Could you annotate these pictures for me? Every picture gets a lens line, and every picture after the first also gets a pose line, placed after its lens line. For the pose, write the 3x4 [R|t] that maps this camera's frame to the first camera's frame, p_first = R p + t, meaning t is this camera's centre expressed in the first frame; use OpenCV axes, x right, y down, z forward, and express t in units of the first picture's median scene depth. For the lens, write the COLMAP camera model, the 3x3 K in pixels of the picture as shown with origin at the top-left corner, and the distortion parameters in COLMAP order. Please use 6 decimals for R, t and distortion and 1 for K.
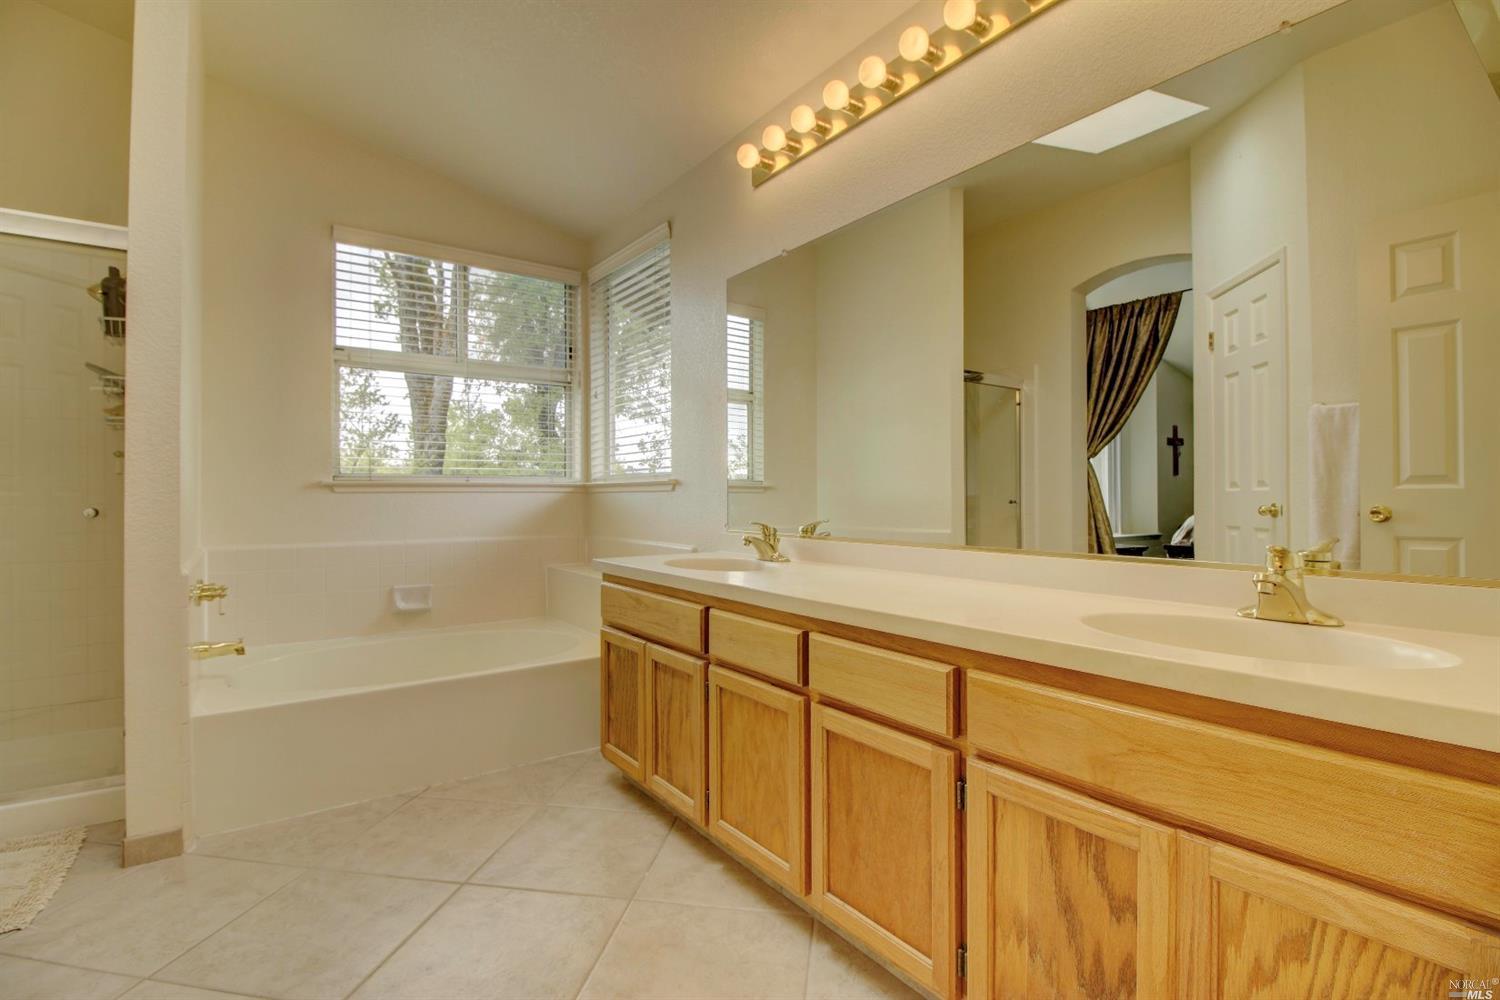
lens RADIAL K [[687.6, 0, 745.9], [0, 687.6, 493.4], [0, 0, 1]] dist [-0.008378, -0.008021]
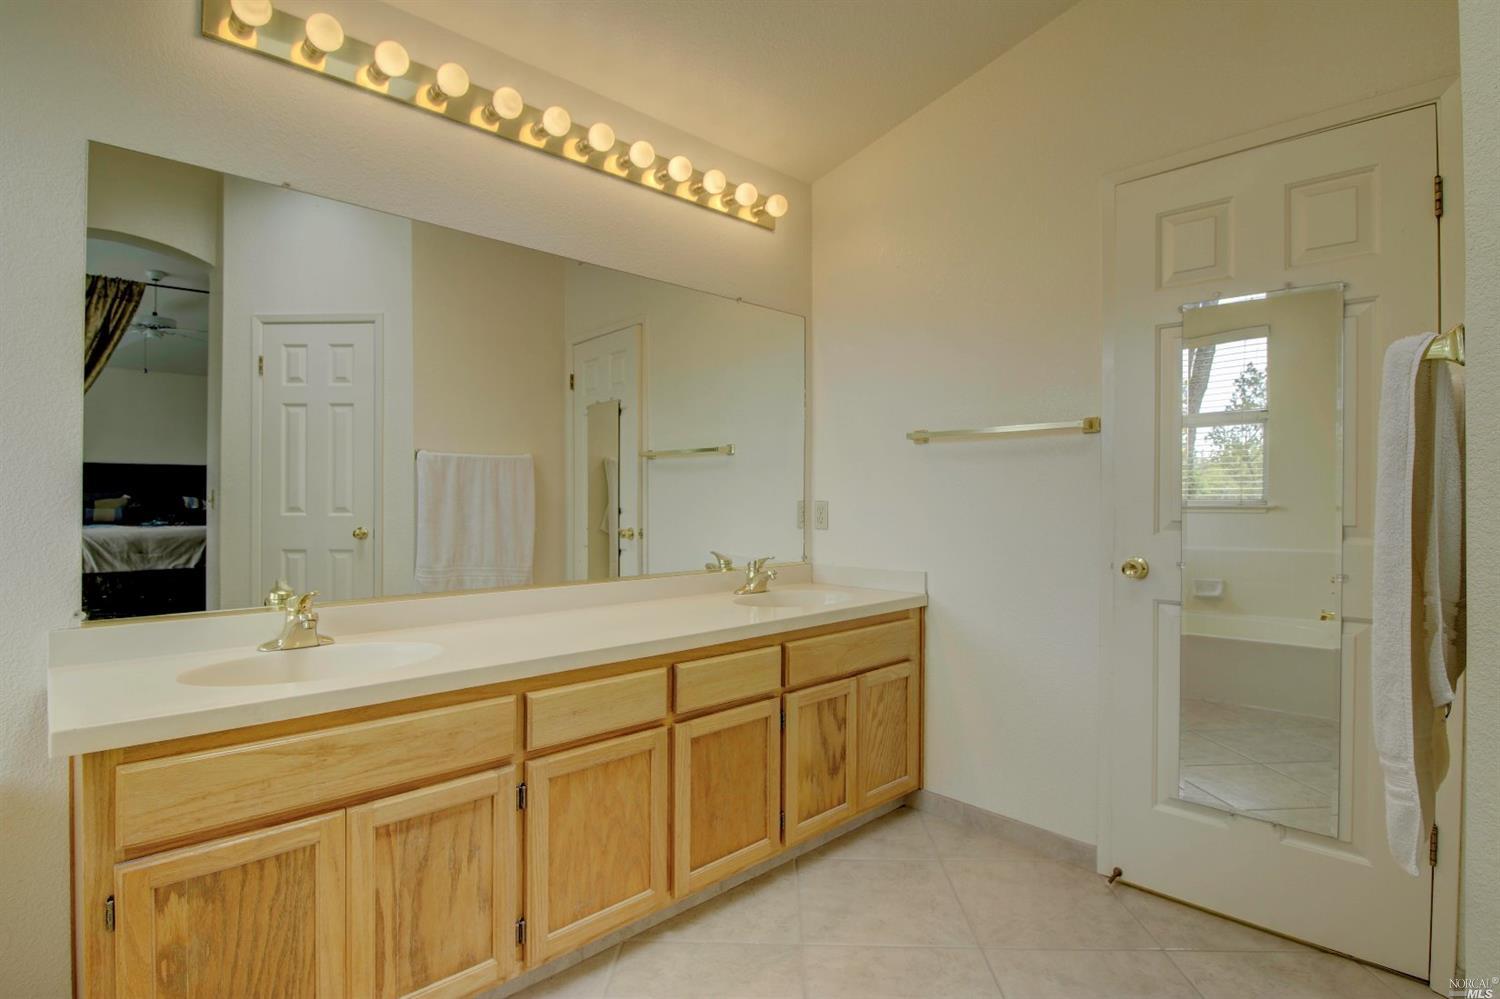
lens RADIAL K [[749.7, 0, 747.4], [0, 749.7, 499.4], [0, 0, 1]] dist [0.002546, -0.000169]
pose [[-0.123147, -0.003123, 0.992383, -0.851525], [-0.004983, 0.999984, 0.002528, -0.058919], [-0.992376, -0.004634, -0.123161, 0.749224]]
